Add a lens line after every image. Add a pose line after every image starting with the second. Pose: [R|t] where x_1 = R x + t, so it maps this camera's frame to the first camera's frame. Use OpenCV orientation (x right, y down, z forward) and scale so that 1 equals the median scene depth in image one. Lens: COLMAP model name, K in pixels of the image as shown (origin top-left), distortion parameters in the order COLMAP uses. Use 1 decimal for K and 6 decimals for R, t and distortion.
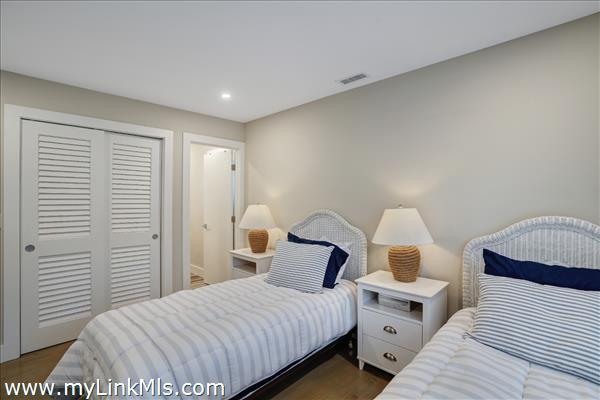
lens RADIAL K [[280.0, 0, 297.4], [0, 280.0, 202.7], [0, 0, 1]] dist [-0.023637, 0.000553]
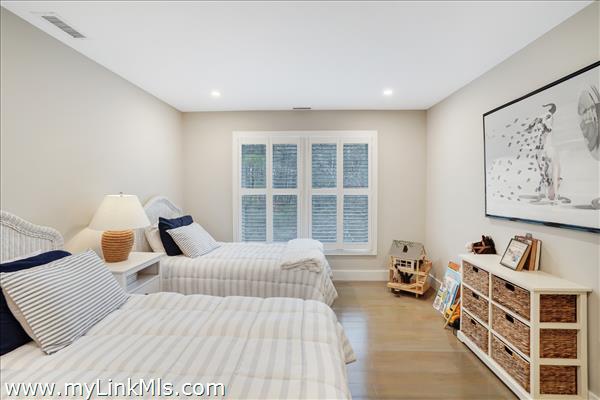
lens RADIAL K [[277.7, 0, 301.1], [0, 277.7, 193.2], [0, 0, 1]] dist [-0.016992, 0.000356]
pose [[-0.700046, -0.012453, 0.713989, -0.821985], [-0.007974, 0.999922, 0.009622, -0.005646], [-0.714053, 0.001042, -0.700091, 1.112034]]
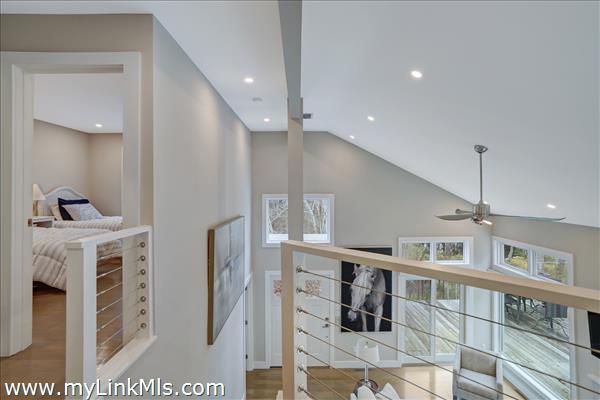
lens RADIAL K [[277.7, 0, 301.1], [0, 277.7, 193.2], [0, 0, 1]] dist [-0.016992, 0.000356]
pose [[-0.719889, -0.003567, 0.694080, -2.306215], [-0.006494, 0.999978, -0.001597, 0.069277], [-0.694059, -0.005658, -0.719896, 0.931917]]
